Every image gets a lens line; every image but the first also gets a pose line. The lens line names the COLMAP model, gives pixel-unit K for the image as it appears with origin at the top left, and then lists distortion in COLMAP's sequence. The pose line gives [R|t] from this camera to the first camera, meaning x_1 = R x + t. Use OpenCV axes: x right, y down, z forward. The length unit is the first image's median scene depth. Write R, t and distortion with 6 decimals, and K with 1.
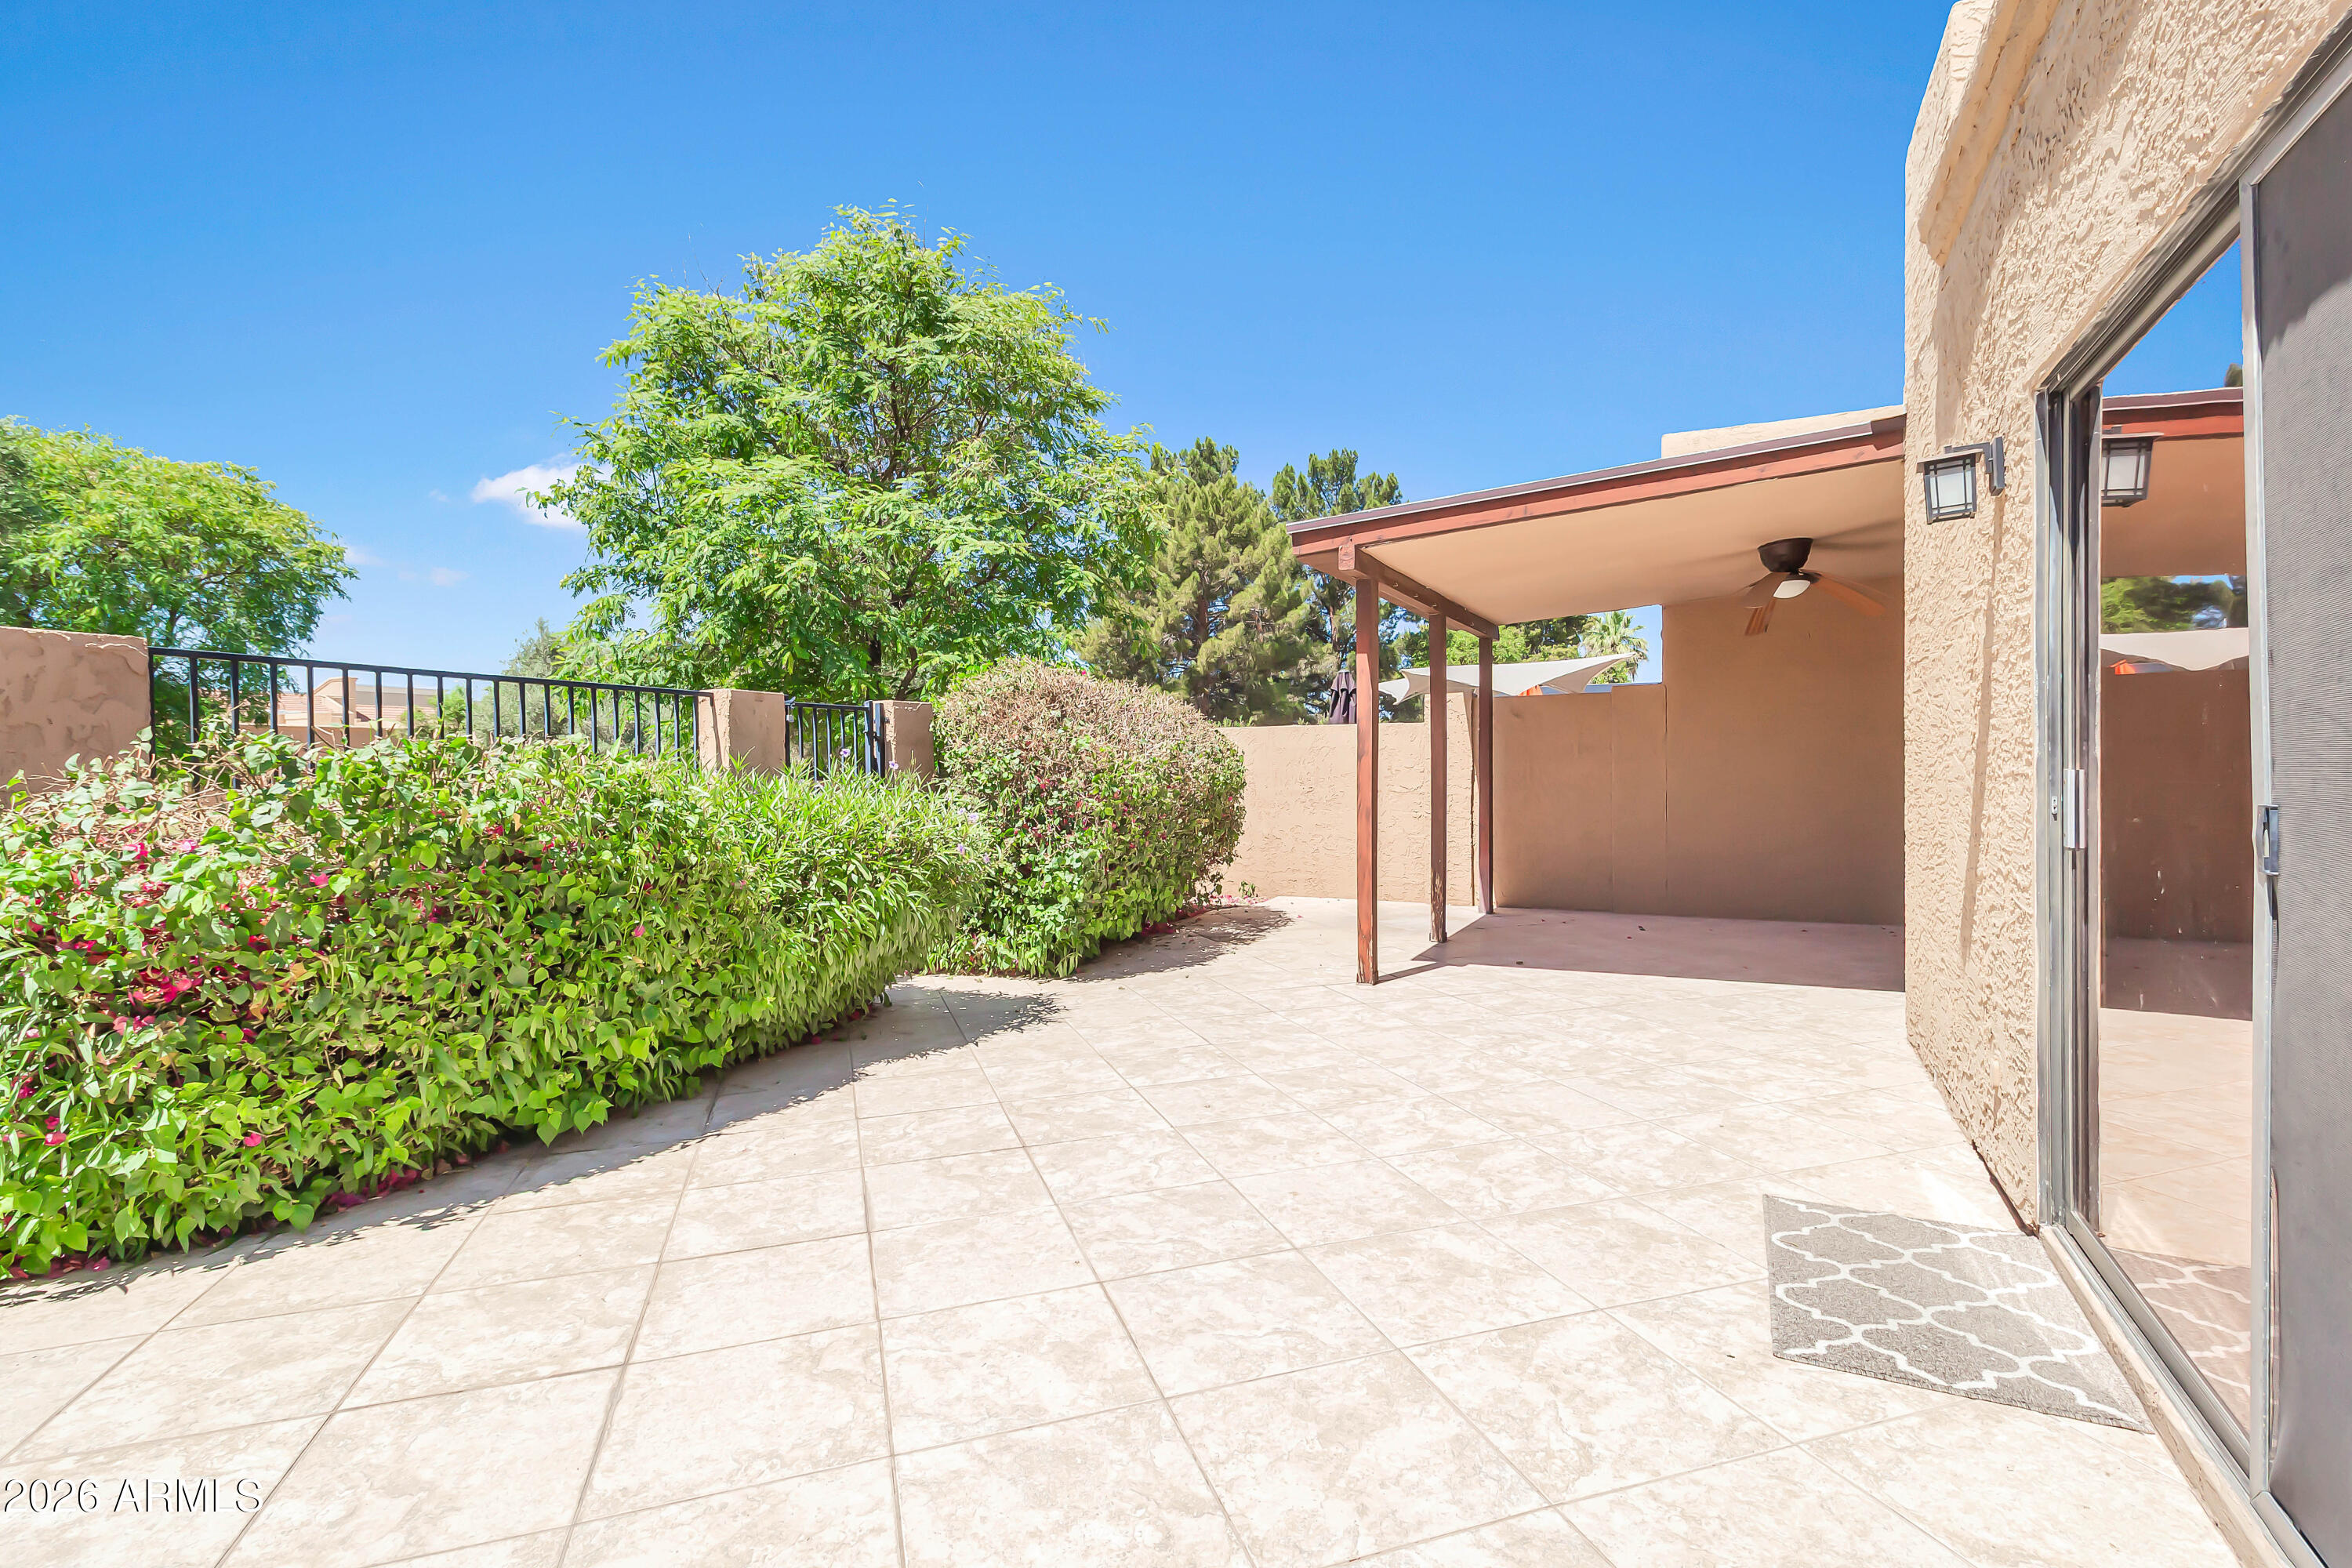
lens RADIAL K [[1101.2, 0, 1175.1], [0, 1101.2, 773.5], [0, 0, 1]] dist [0.002020, 0.000589]
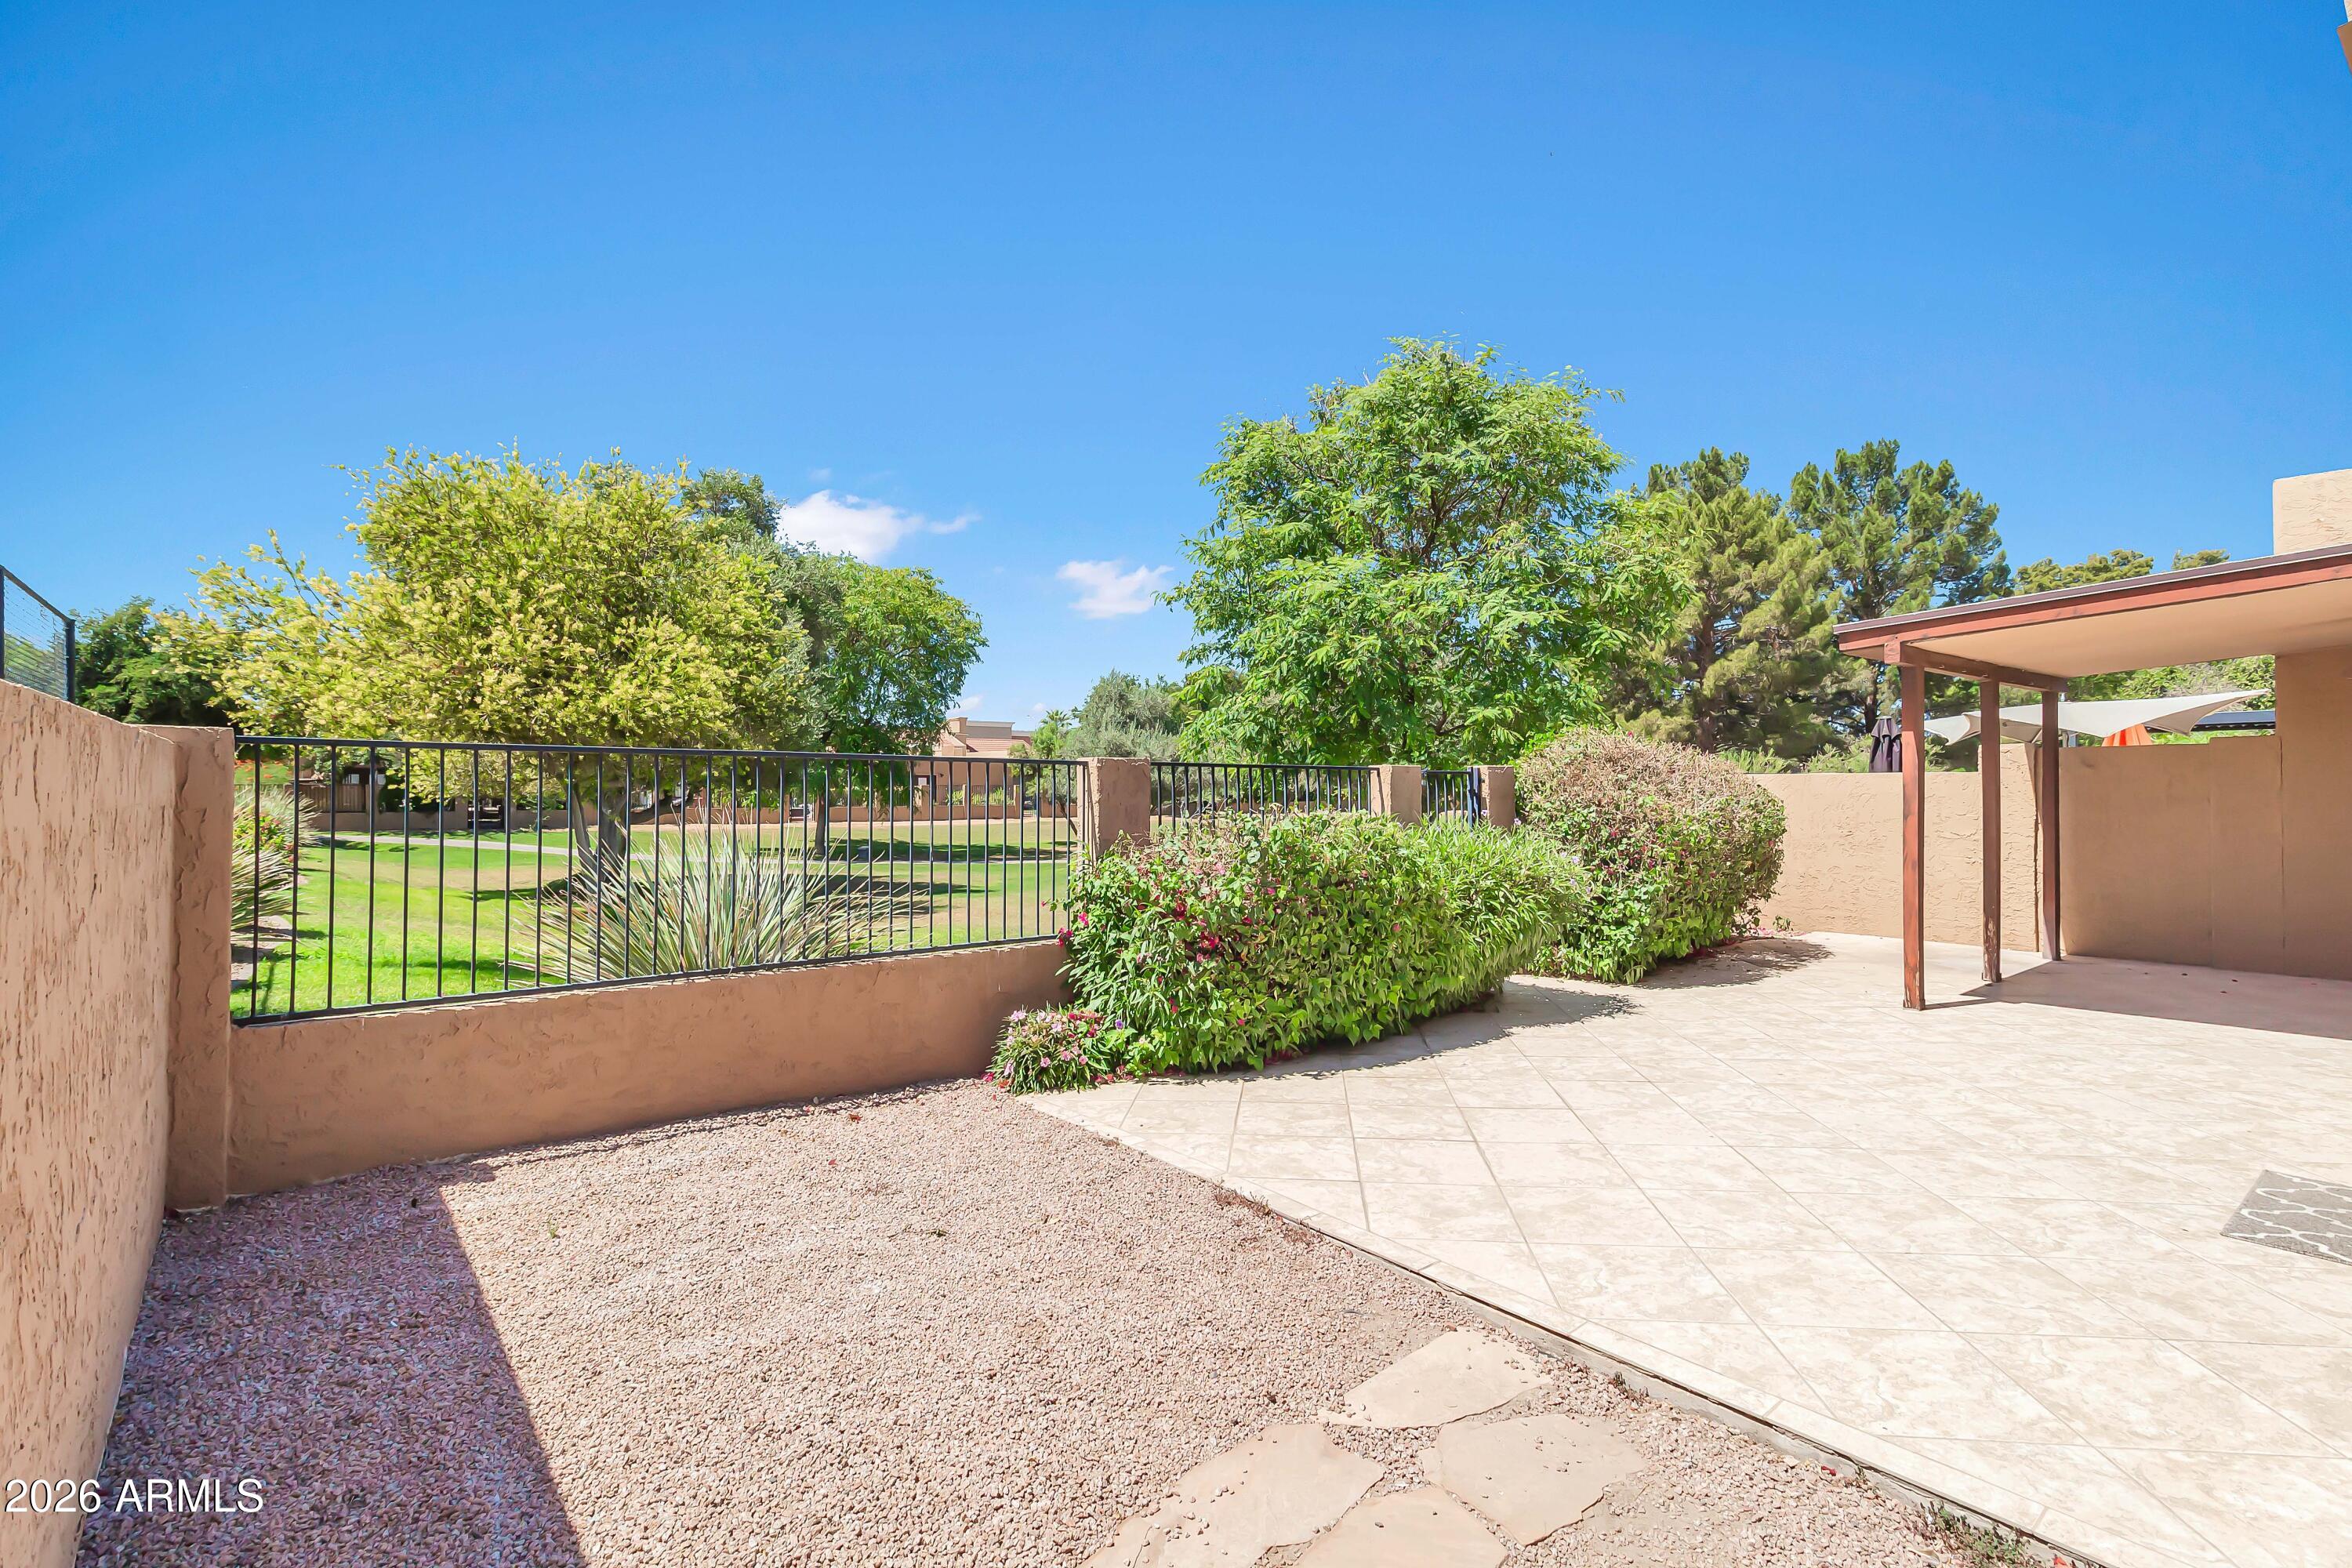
lens RADIAL K [[1083.1, 0, 1175.5], [0, 1083.1, 776.6], [0, 0, 1]] dist [0.002876, 0.000359]
pose [[0.911347, 0.000084, -0.411638, -0.064437], [-0.005985, 0.999897, -0.013045, -0.035968], [0.411595, 0.014352, 0.911254, -0.366549]]
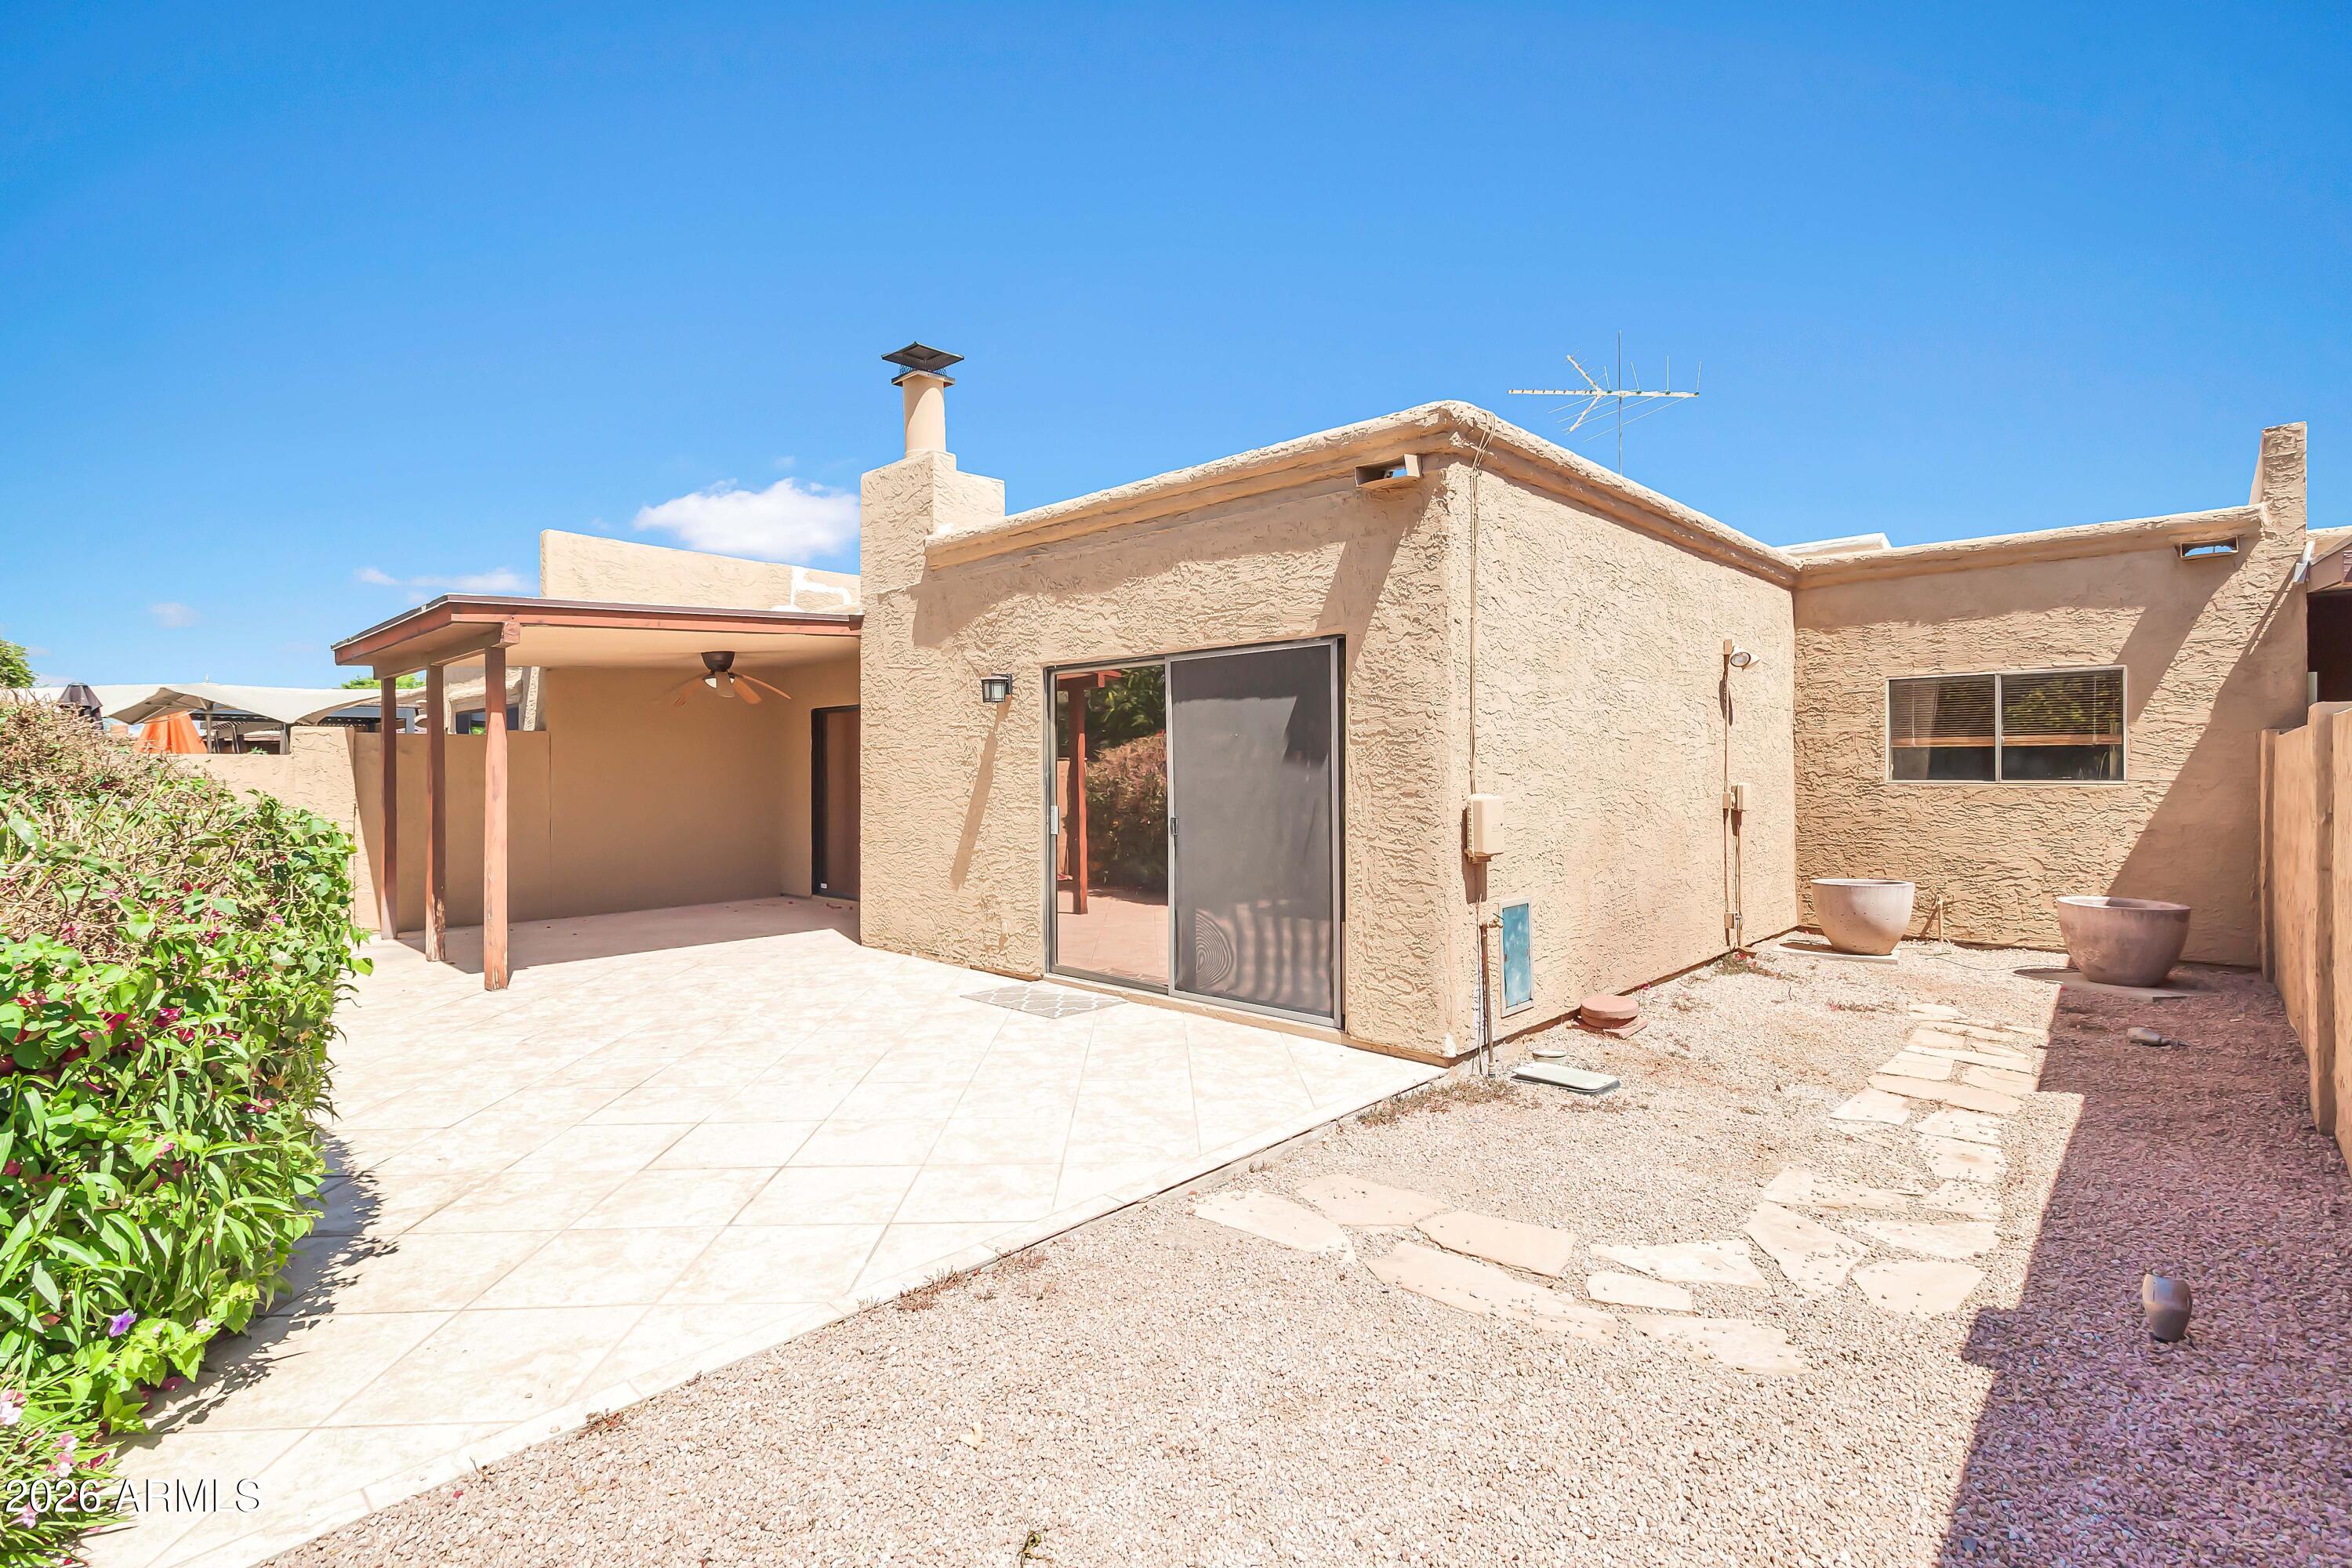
lens RADIAL K [[1083.1, 0, 1175.5], [0, 1083.1, 776.6], [0, 0, 1]] dist [0.002876, 0.000359]
pose [[0.293365, 0.000864, 0.956000, -0.689430], [0.011634, 0.999922, -0.004473, -0.024511], [-0.955930, 0.012435, 0.293332, -0.039064]]
